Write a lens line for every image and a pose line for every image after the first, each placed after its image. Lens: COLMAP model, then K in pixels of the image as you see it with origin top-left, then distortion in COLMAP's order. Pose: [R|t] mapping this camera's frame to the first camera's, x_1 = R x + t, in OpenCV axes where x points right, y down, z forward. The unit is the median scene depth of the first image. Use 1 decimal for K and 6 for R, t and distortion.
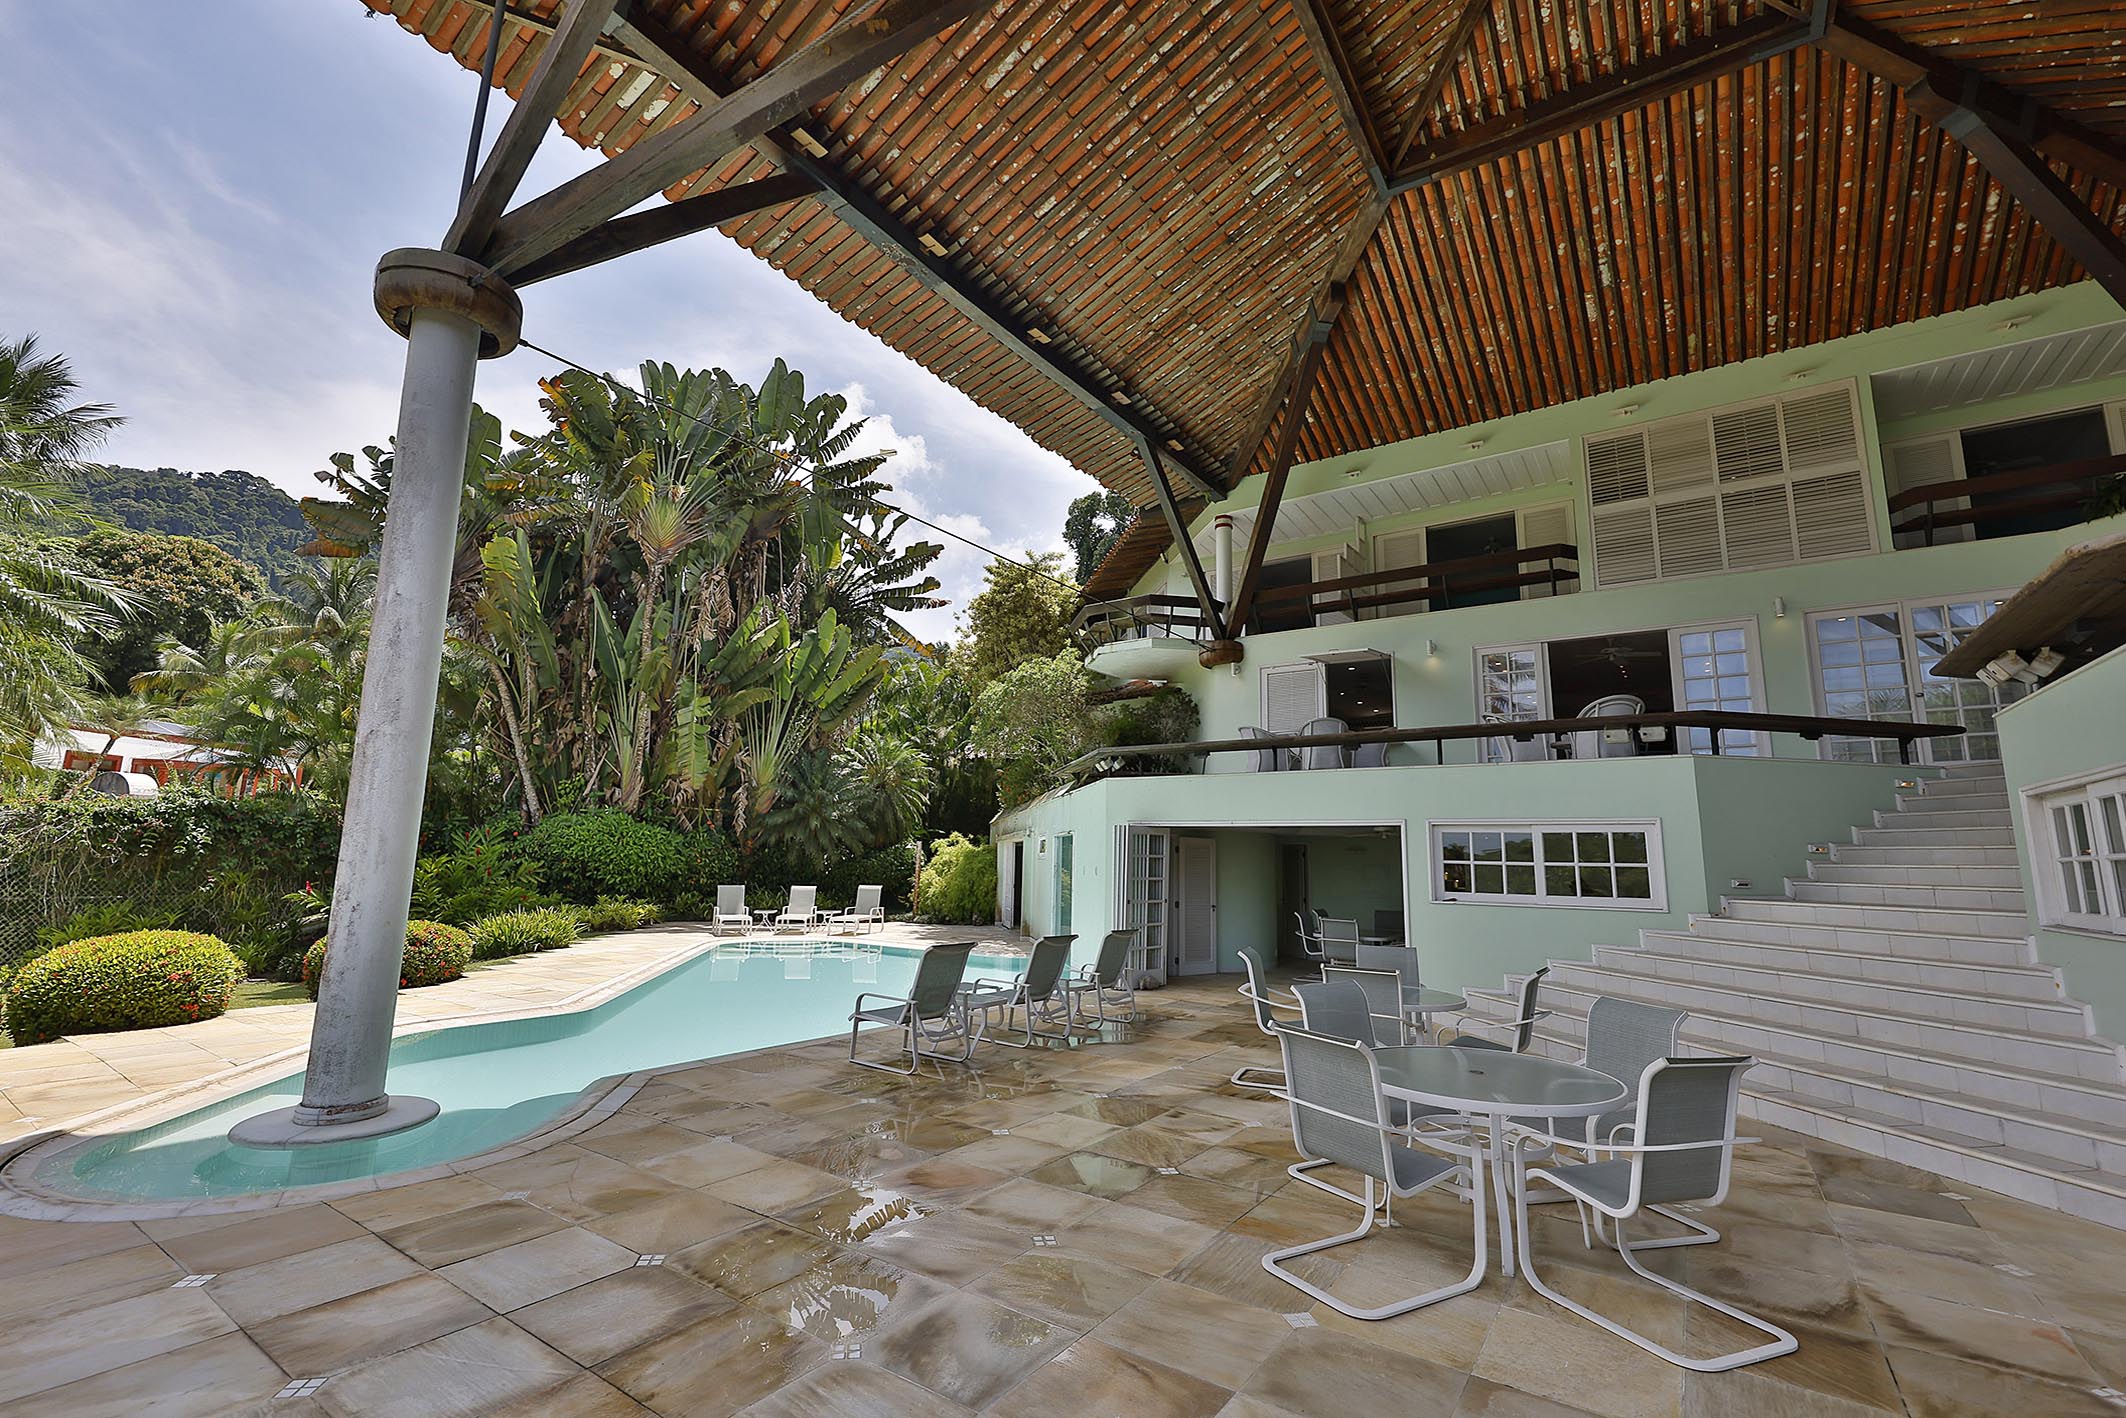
lens RADIAL K [[906.8, 0, 1041.6], [0, 906.8, 718.8], [0, 0, 1]] dist [-0.004031, 0.000552]
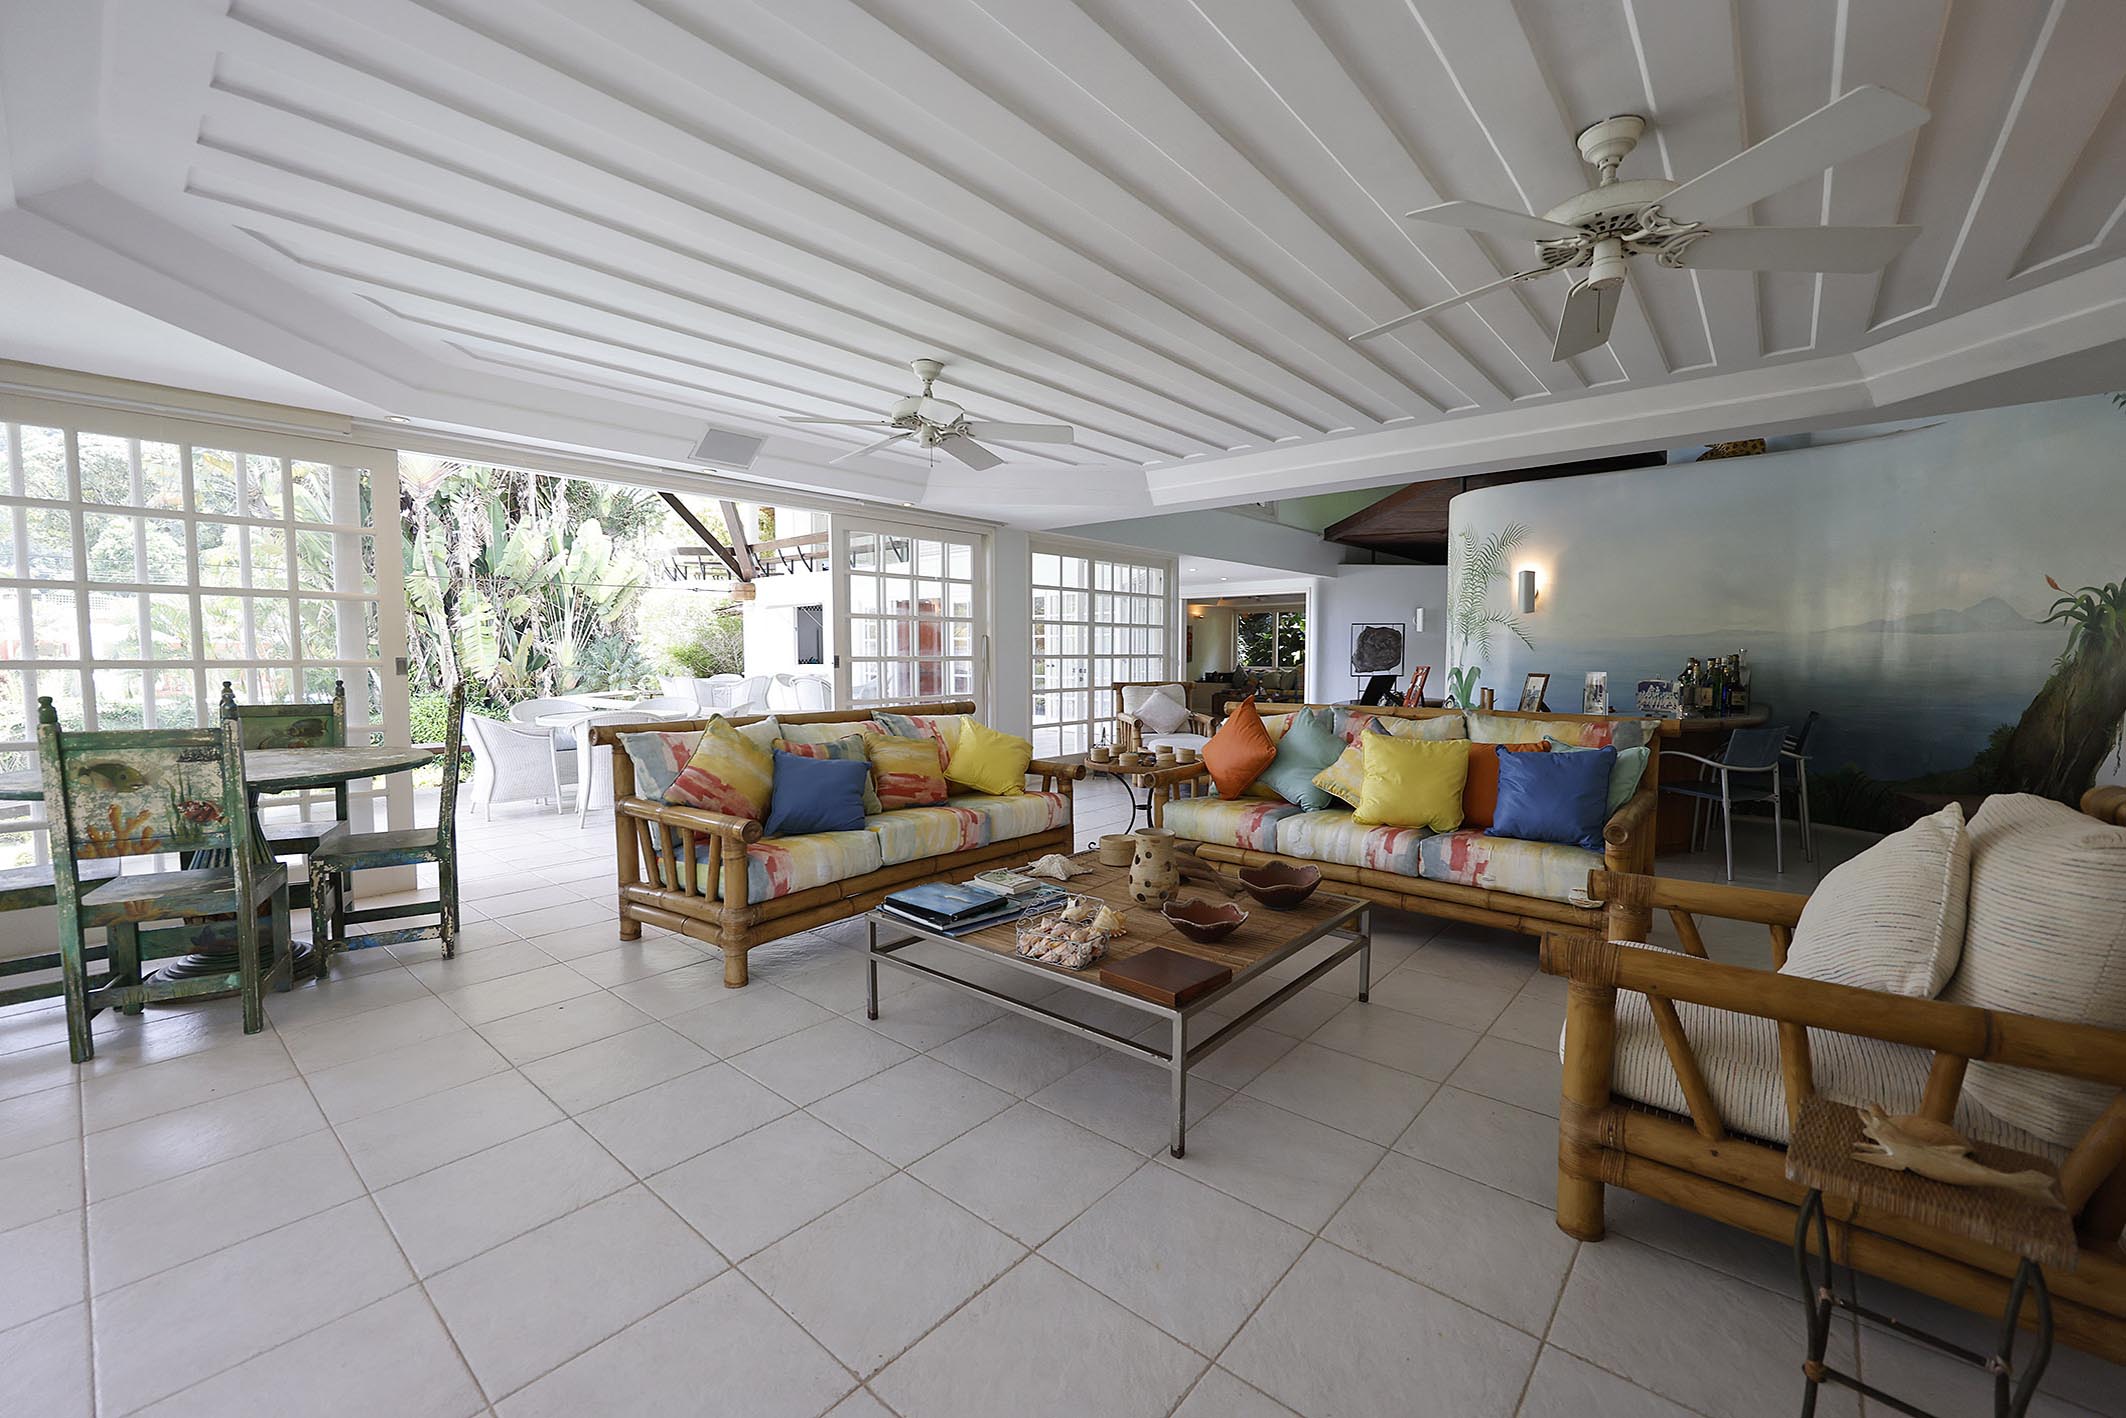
lens RADIAL K [[860.4, 0, 1060.4], [0, 860.4, 703.4], [0, 0, 1]] dist [-0.002965, -0.000253]
pose [[0.991624, -0.010440, -0.128739, 0.911451], [0.038890, 0.974608, 0.220517, -0.197524], [0.123167, -0.223676, 0.966850, -0.104965]]
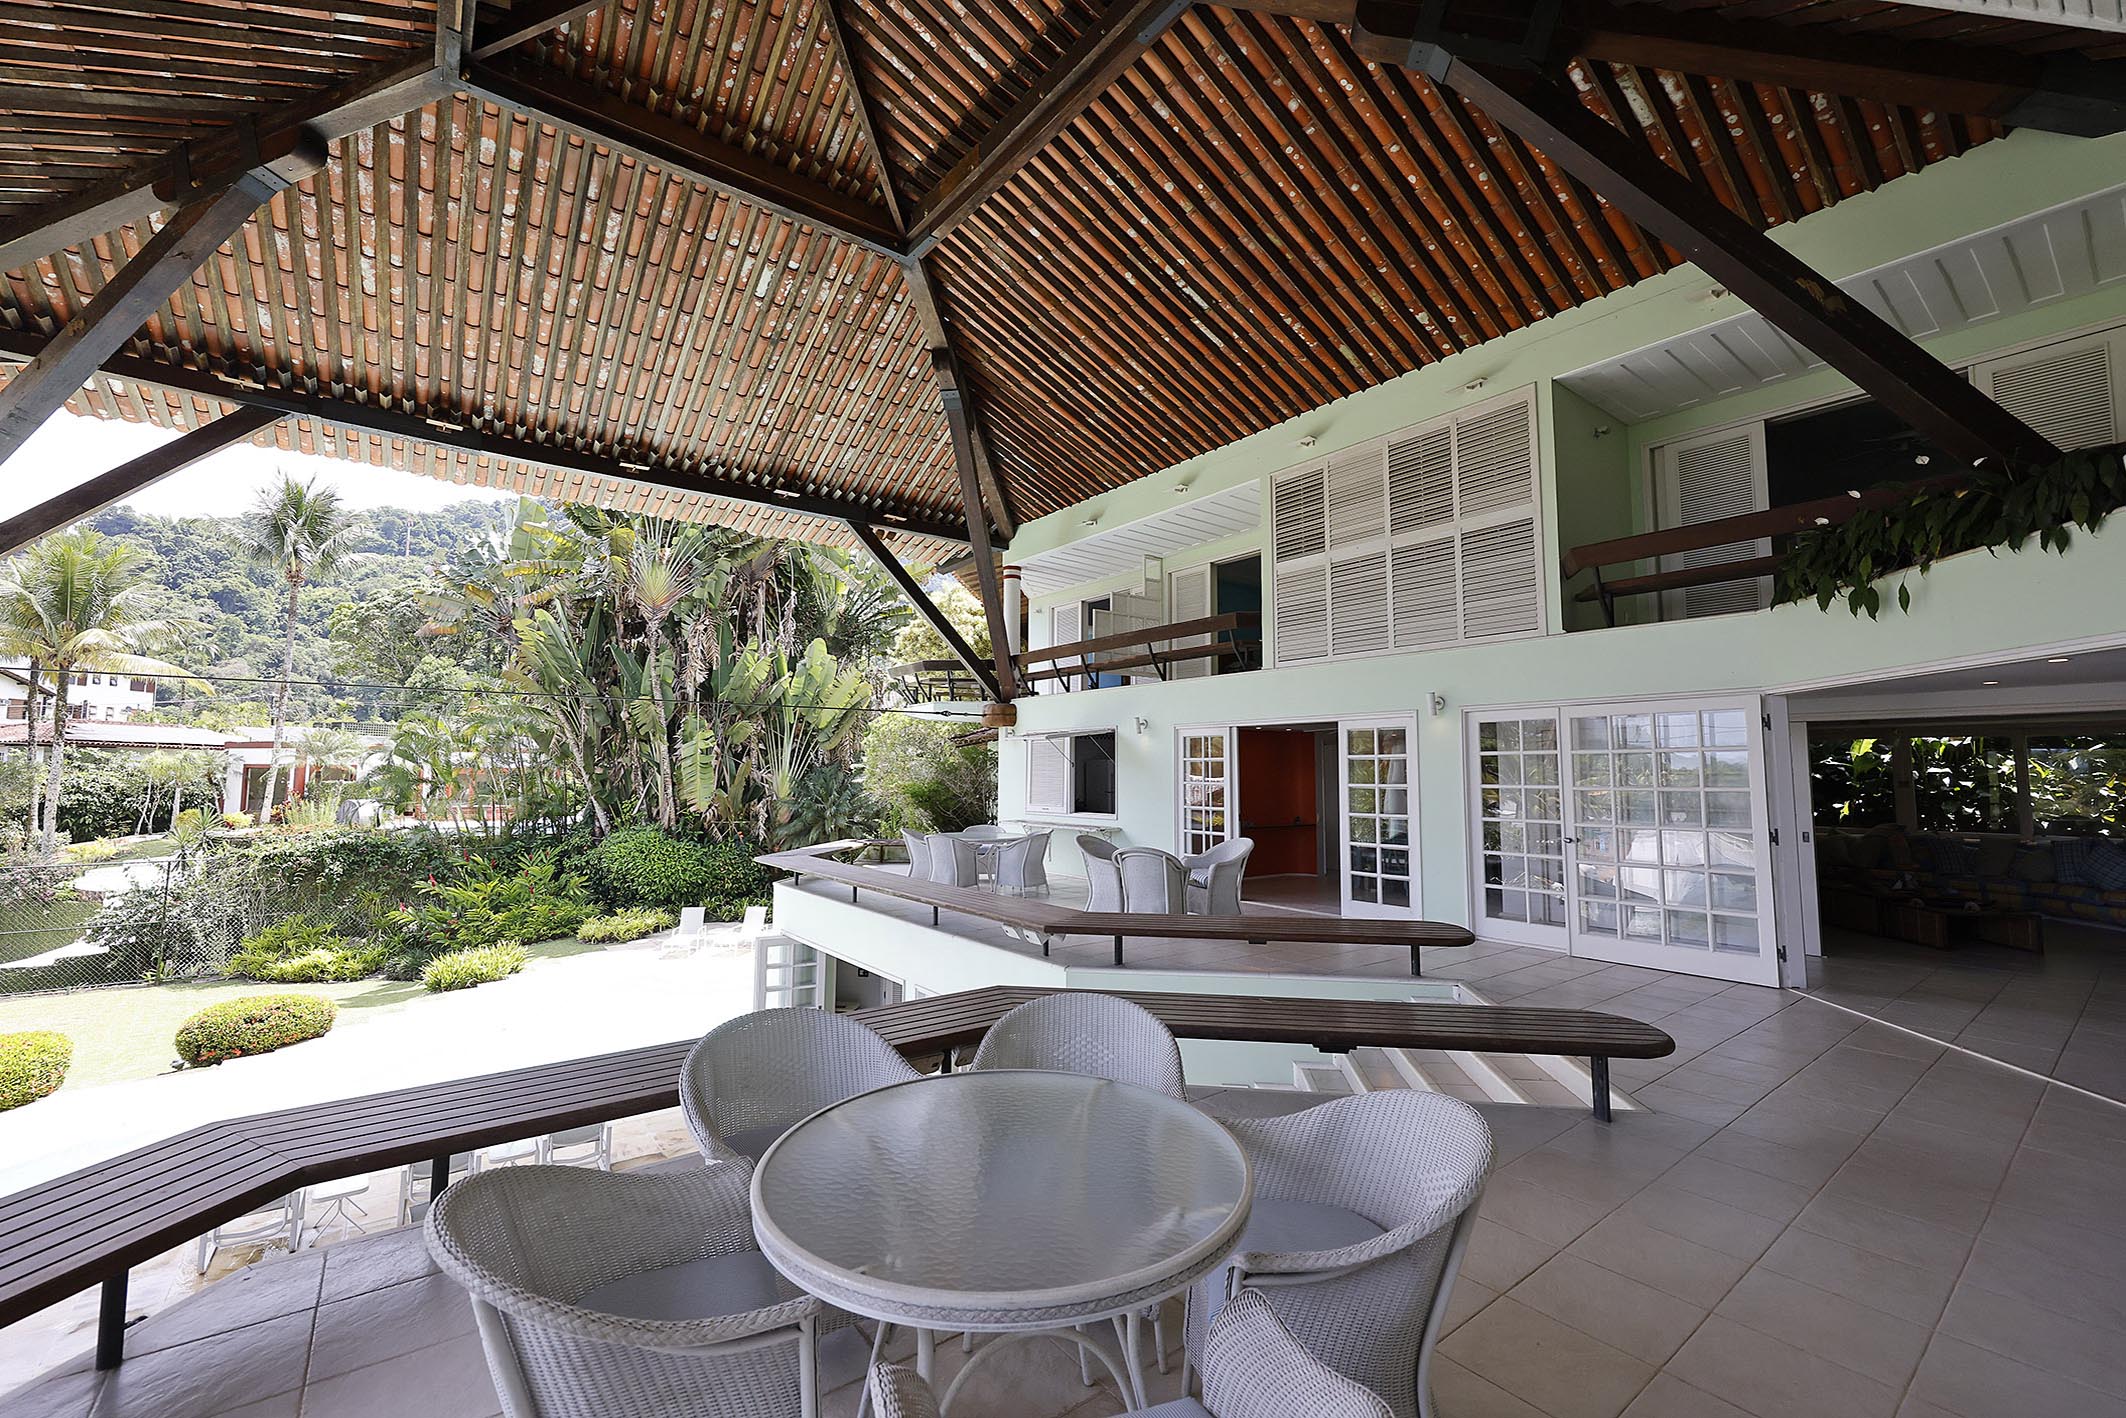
lens RADIAL K [[860.4, 0, 1071.8], [0, 860.4, 698.4], [0, 0, 1]] dist [-0.002965, -0.000253]
pose [[0.948818, -0.040668, -0.313195, 0.673769], [0.064291, 0.995781, 0.065468, -0.175364], [0.309211, -0.082253, 0.947430, 0.190404]]
